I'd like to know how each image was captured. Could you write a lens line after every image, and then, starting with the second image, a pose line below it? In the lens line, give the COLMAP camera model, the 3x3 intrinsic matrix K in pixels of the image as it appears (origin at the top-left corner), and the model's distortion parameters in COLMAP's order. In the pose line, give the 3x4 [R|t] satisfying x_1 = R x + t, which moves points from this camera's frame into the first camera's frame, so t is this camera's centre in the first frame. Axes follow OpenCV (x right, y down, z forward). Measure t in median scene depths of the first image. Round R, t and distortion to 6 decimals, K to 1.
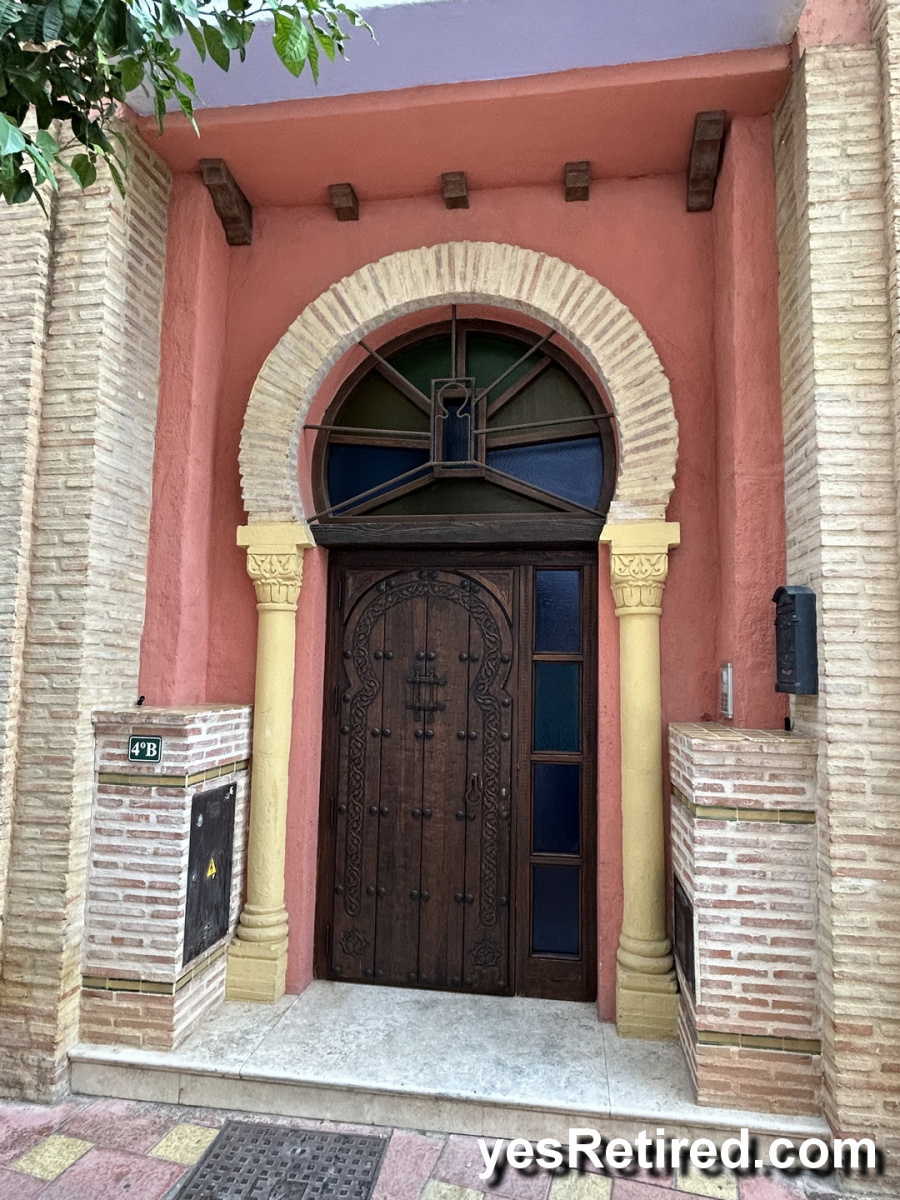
lens RADIAL K [[737.8, 0, 450.0], [0, 737.8, 600.0], [0, 0, 1]] dist [-0.004350, -0.004788]
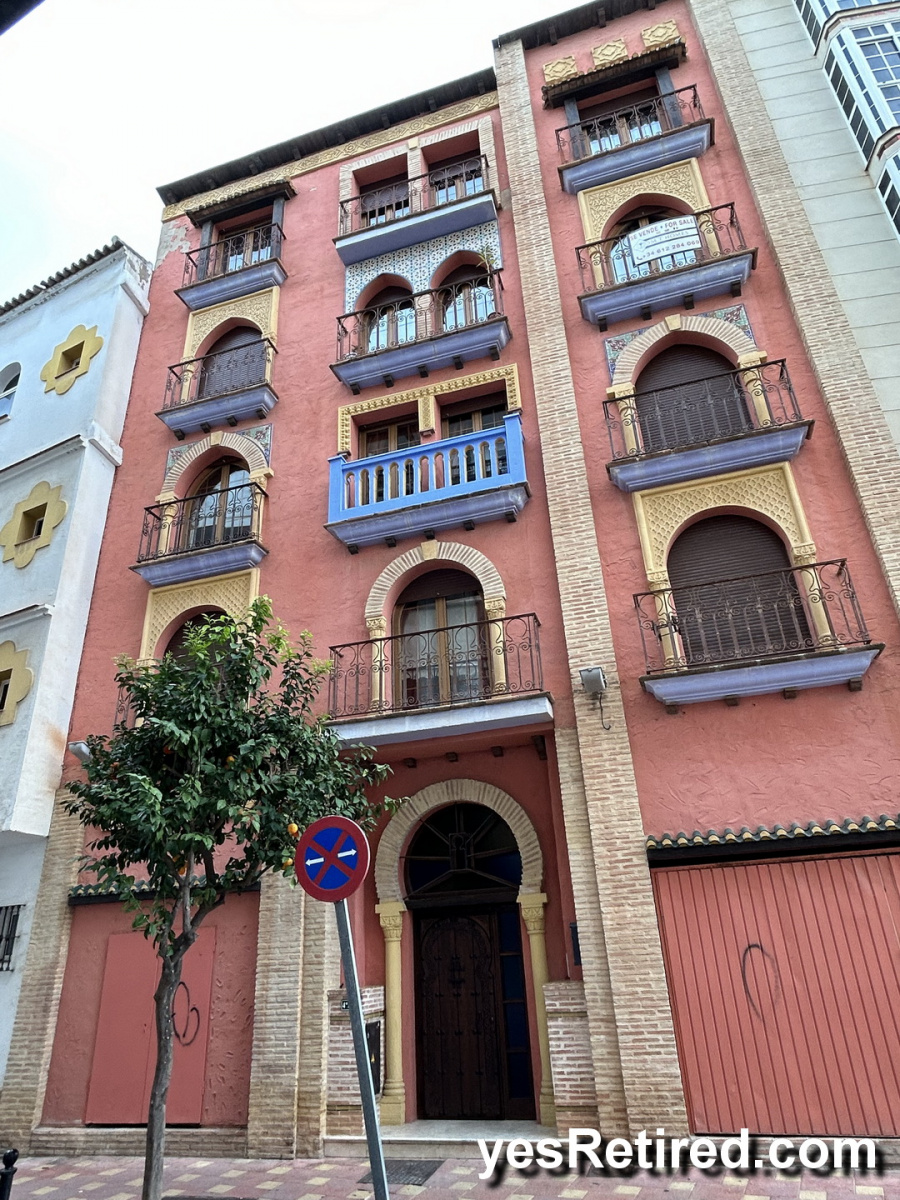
lens RADIAL K [[737.8, 0, 450.0], [0, 737.8, 600.0], [0, 0, 1]] dist [-0.004350, -0.004788]
pose [[0.986241, -0.125025, -0.108151, 0.423193], [0.079736, 0.932864, -0.351294, -0.198721], [0.144811, 0.337838, 0.929998, -1.923539]]
